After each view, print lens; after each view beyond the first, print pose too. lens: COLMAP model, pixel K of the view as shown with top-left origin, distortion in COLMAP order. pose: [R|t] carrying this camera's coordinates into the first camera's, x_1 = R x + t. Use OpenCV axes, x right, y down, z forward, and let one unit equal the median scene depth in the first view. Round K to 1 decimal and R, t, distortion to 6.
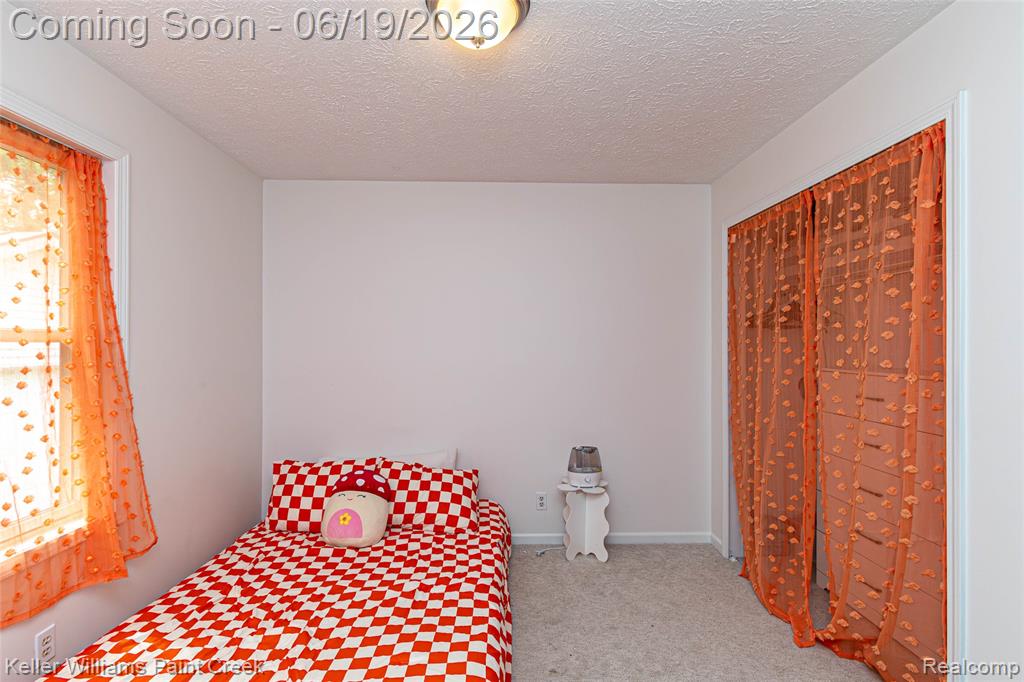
lens RADIAL K [[492.1, 0, 517.4], [0, 492.1, 340.0], [0, 0, 1]] dist [0.001131, 0.000124]
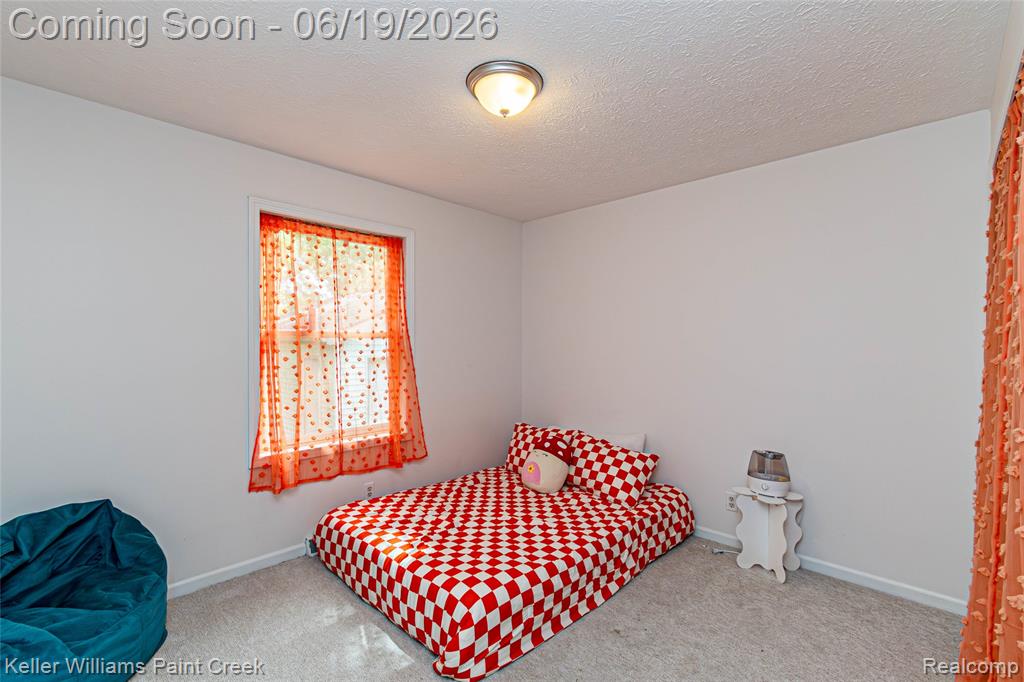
lens RADIAL K [[454.1, 0, 512.0], [0, 454.1, 341.0], [0, 0, 1]] dist [-0.001309, -0.000231]
pose [[0.697415, -0.004032, -0.716656, 0.518151], [0.005182, 0.999986, -0.000584, 0.013899], [0.716649, -0.003307, 0.697426, 0.096146]]
